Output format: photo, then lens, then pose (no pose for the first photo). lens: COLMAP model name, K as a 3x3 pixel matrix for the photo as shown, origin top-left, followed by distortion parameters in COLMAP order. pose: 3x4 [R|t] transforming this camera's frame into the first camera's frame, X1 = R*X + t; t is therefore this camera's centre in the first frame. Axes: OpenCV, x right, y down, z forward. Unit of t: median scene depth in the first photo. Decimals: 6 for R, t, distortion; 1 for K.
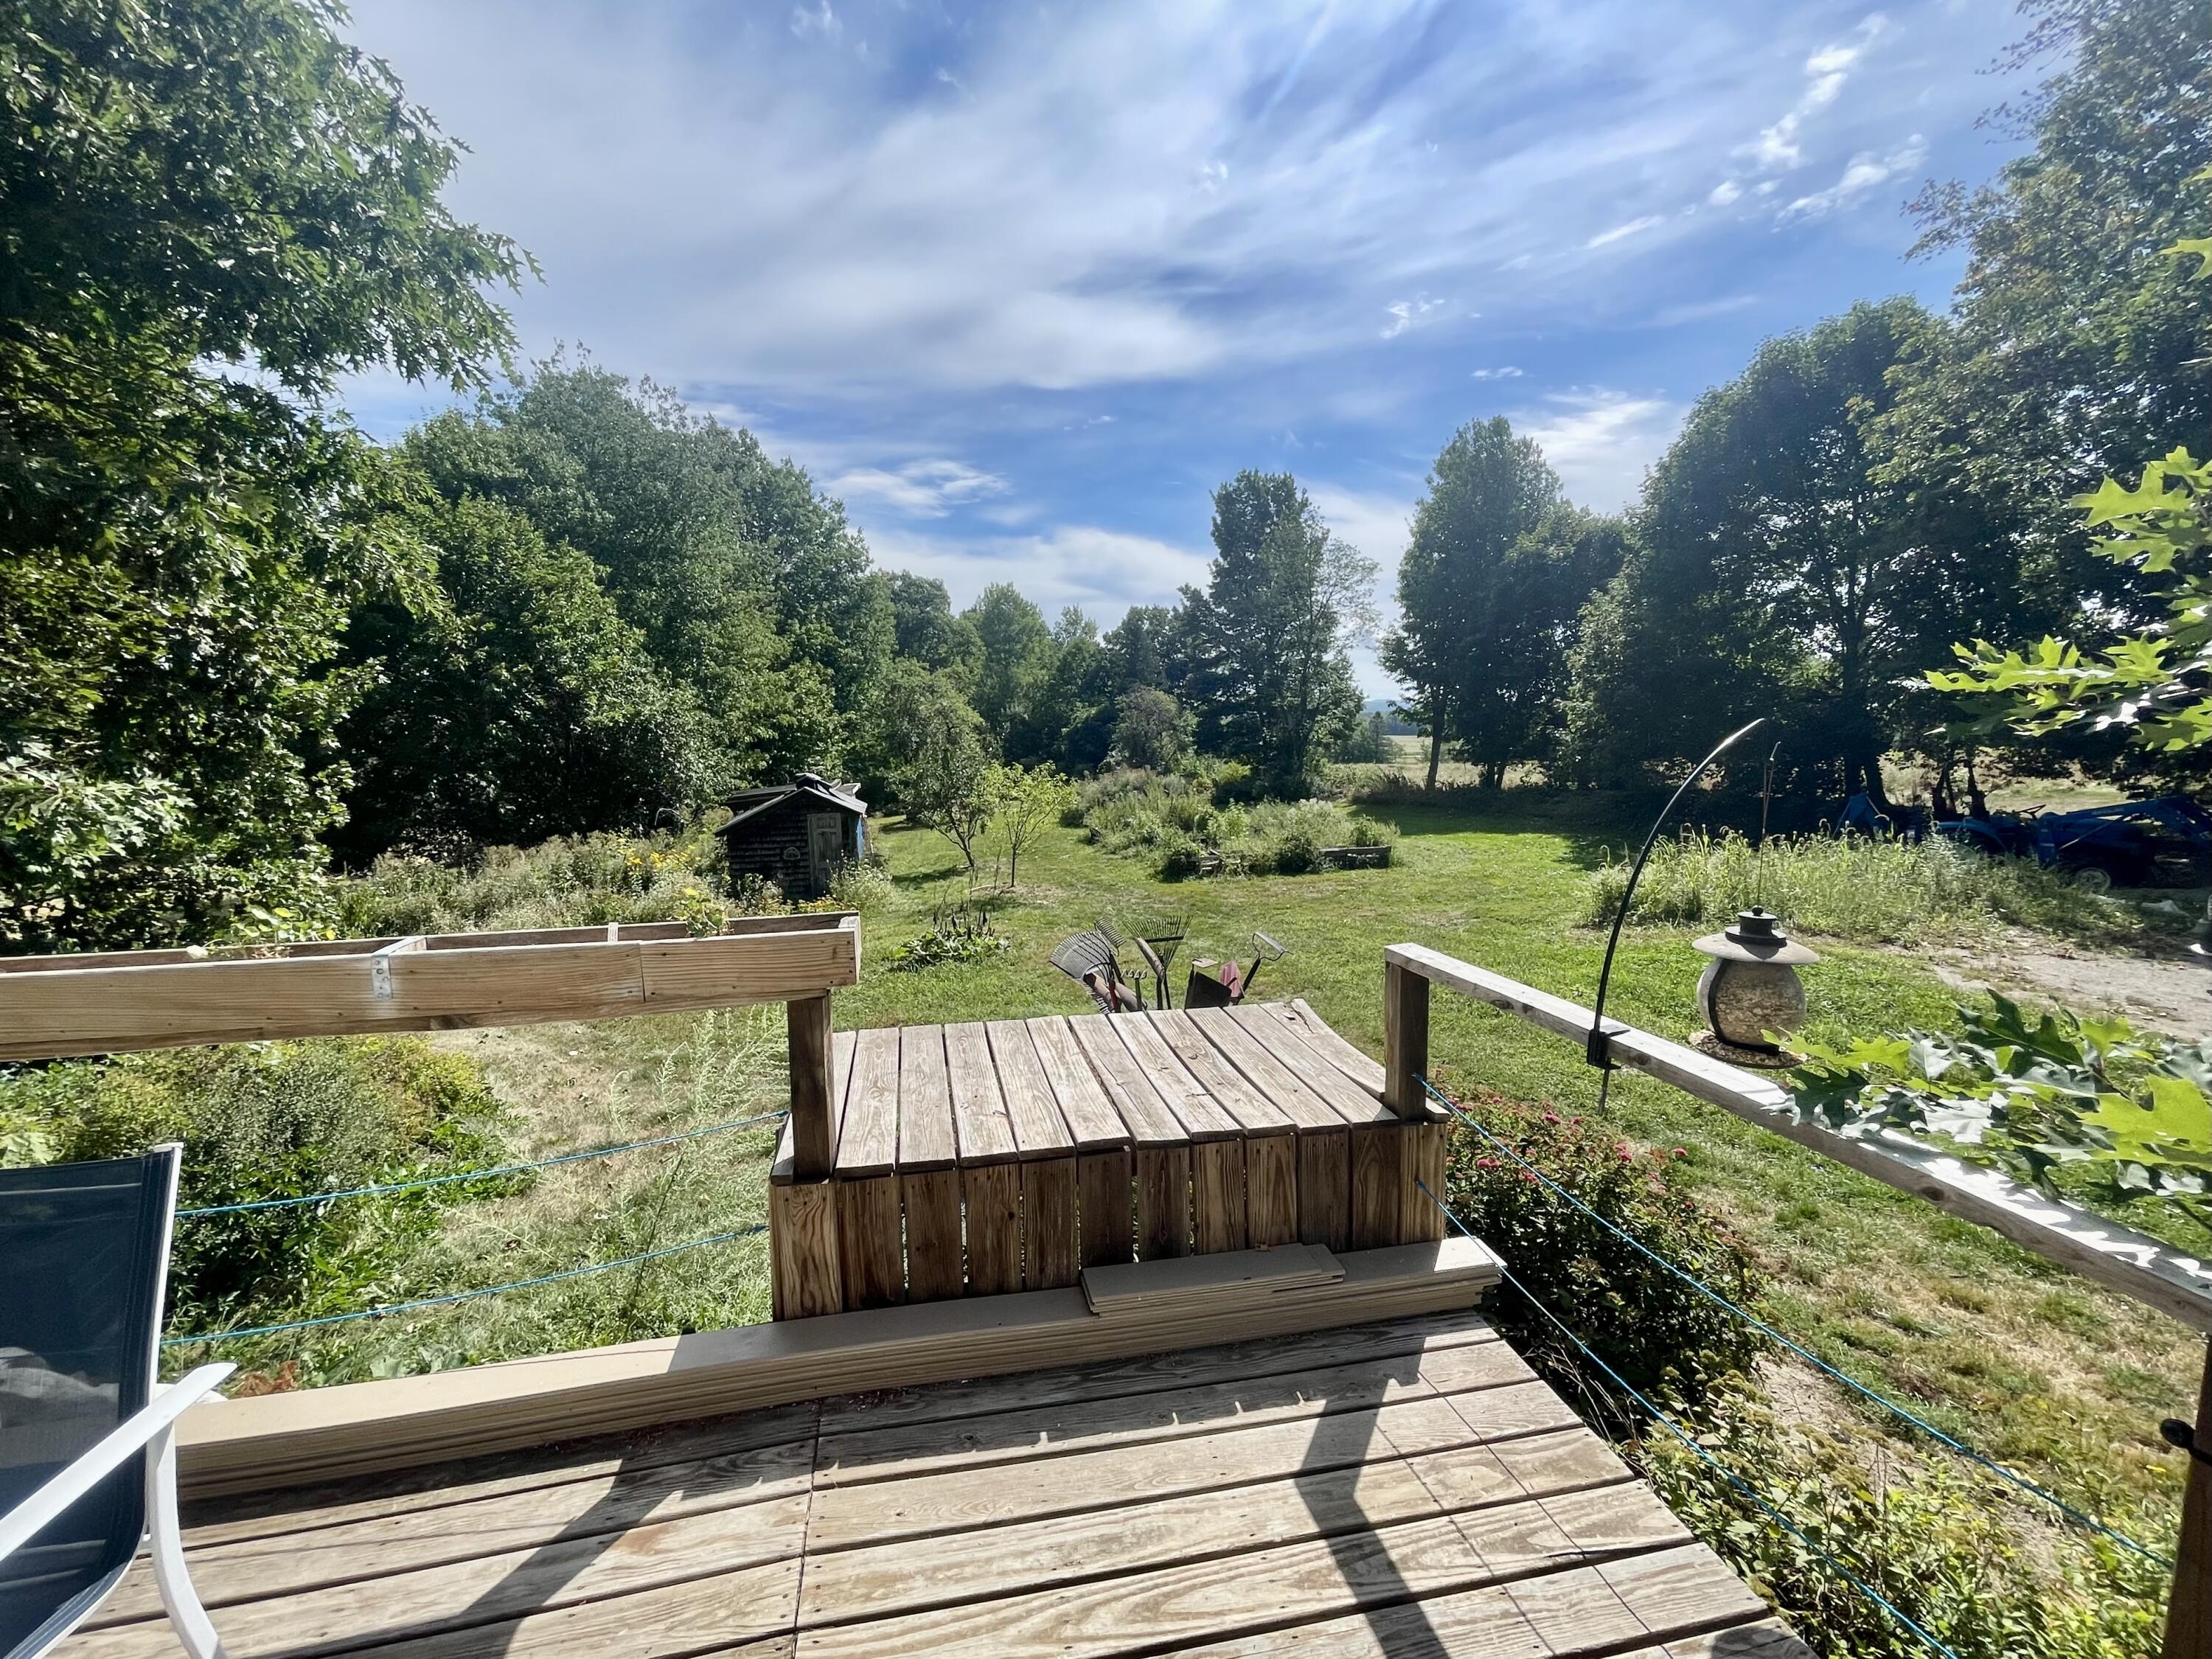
lens RADIAL K [[915.3, 0, 1119.4], [0, 915.3, 821.0], [0, 0, 1]] dist [0.001228, 0.000551]
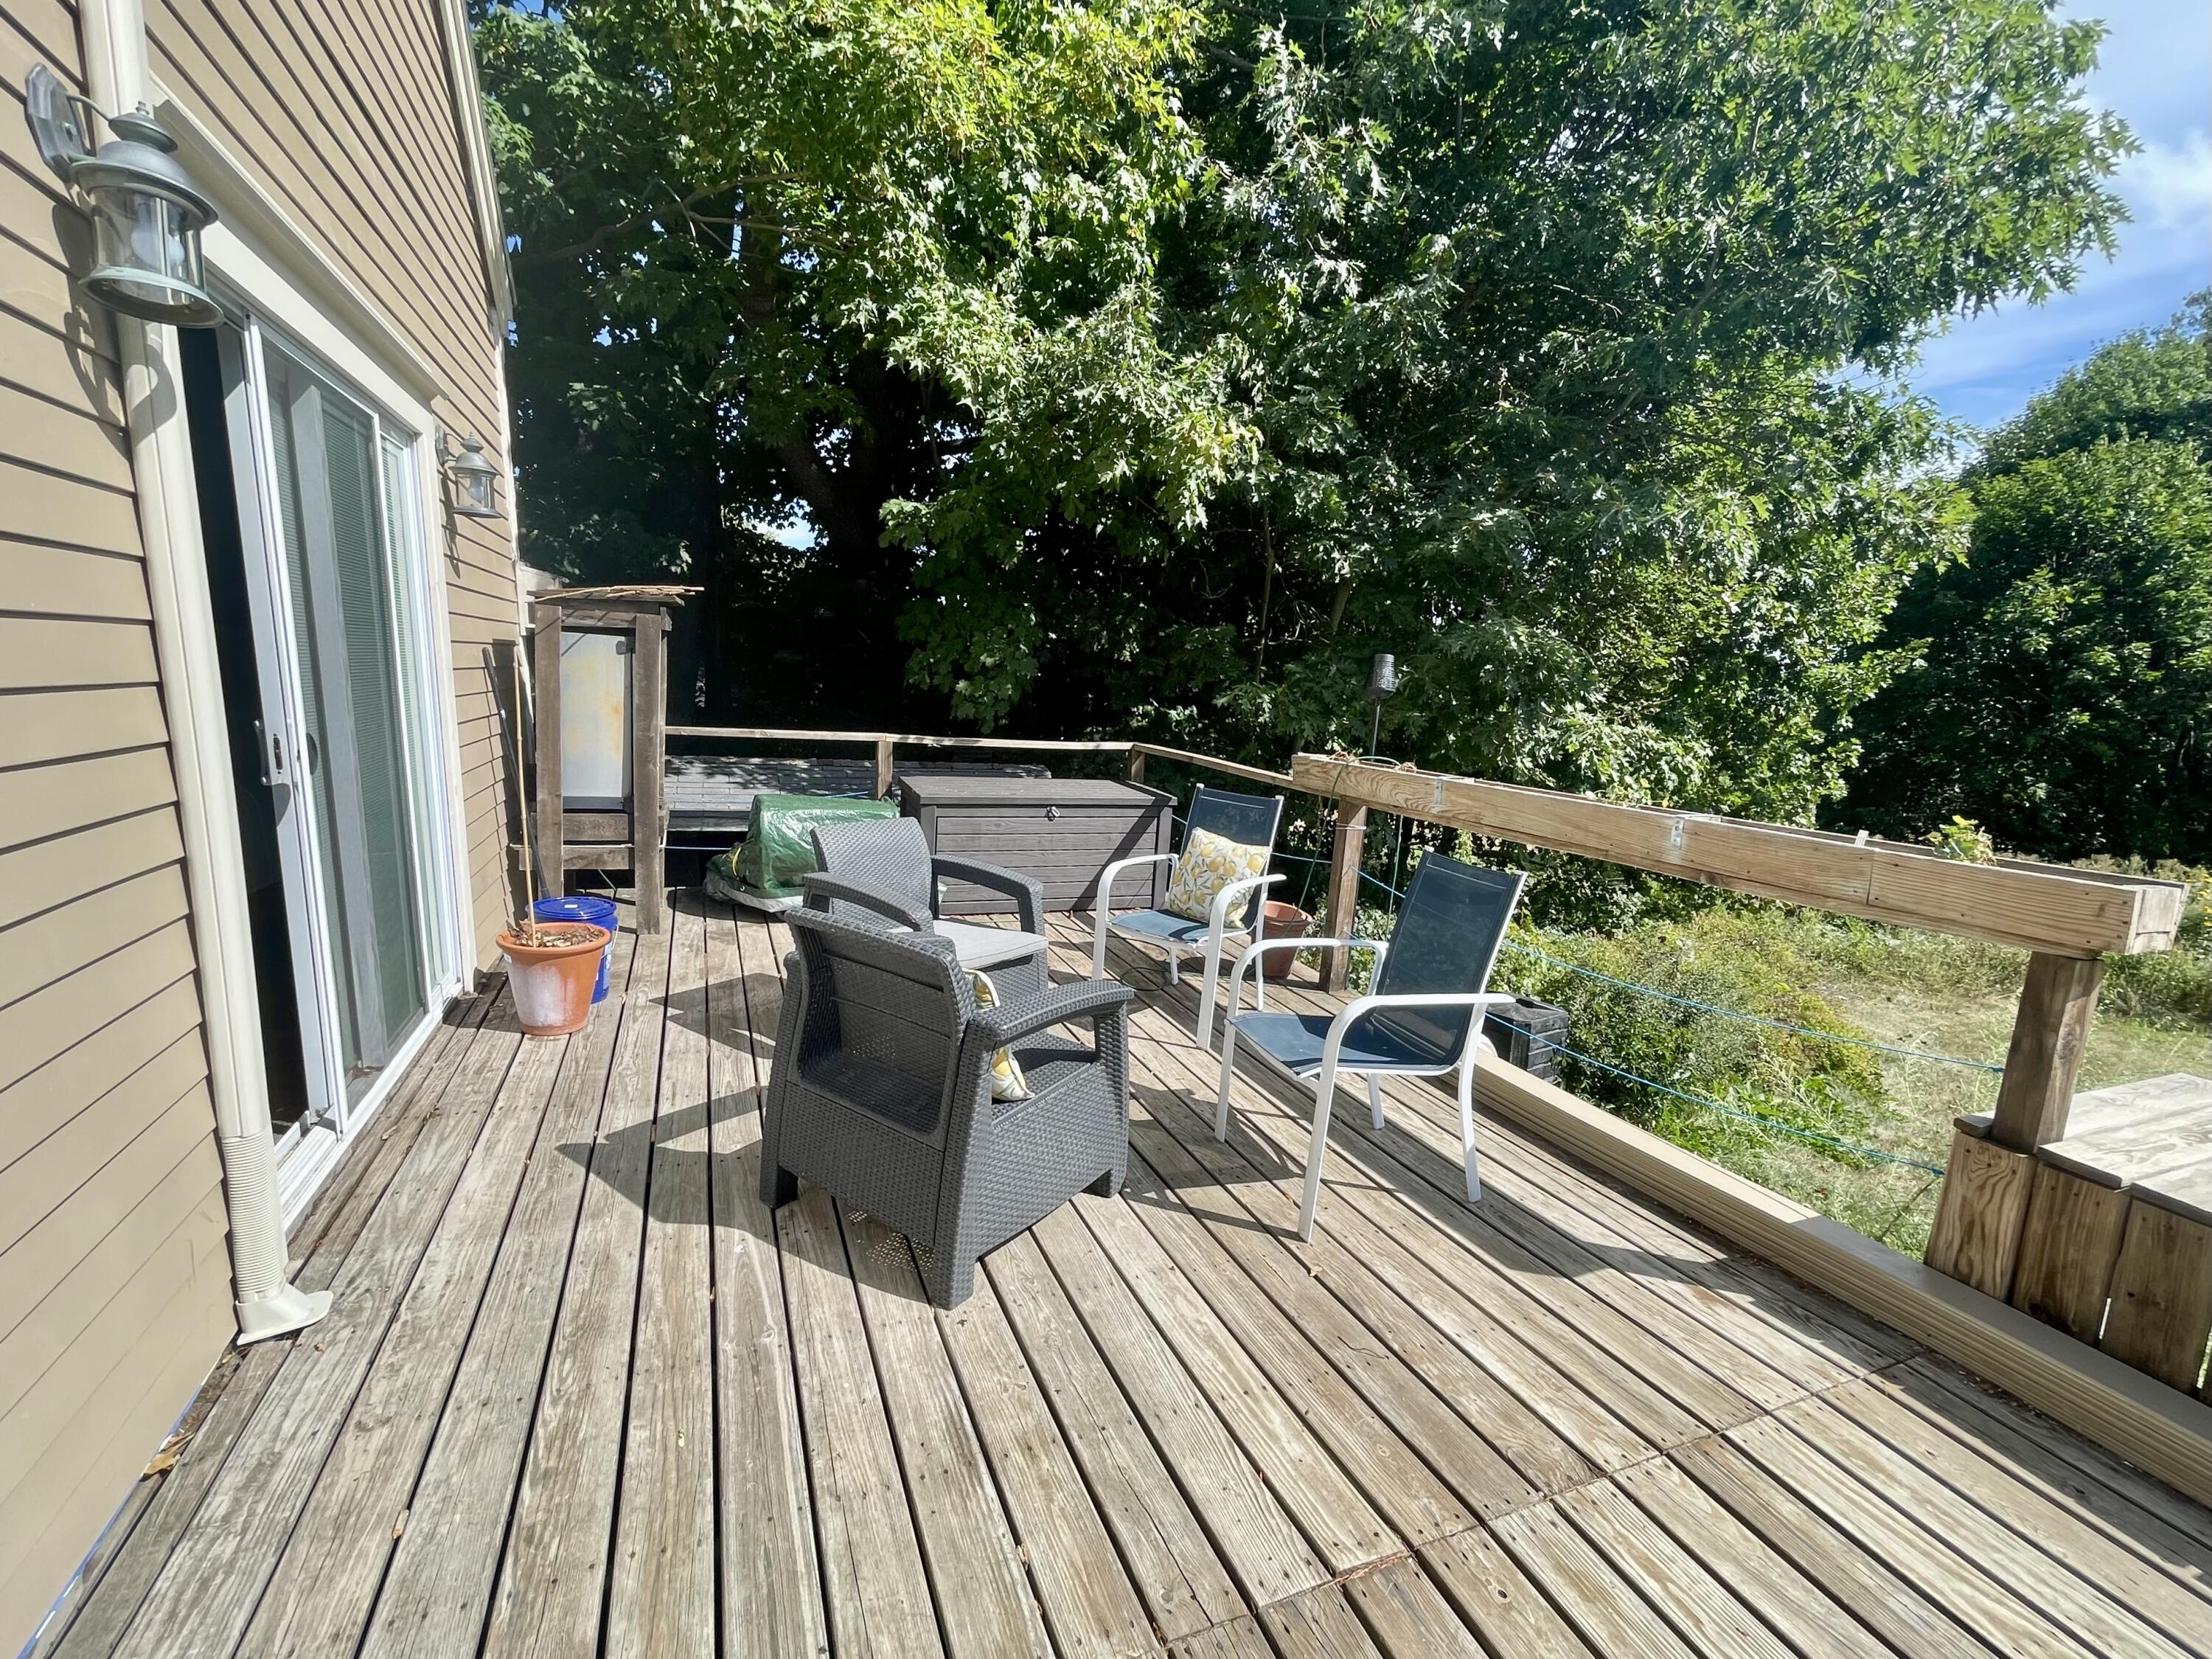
lens RADIAL K [[906.6, 0, 1106.0], [0, 906.6, 829.5], [0, 0, 1]] dist [-0.000701, -0.000569]
pose [[0.176420, 0.179697, -0.967773, 0.315873], [-0.148033, 0.976856, 0.154398, 0.078874], [0.973120, 0.116024, 0.198938, -0.079457]]
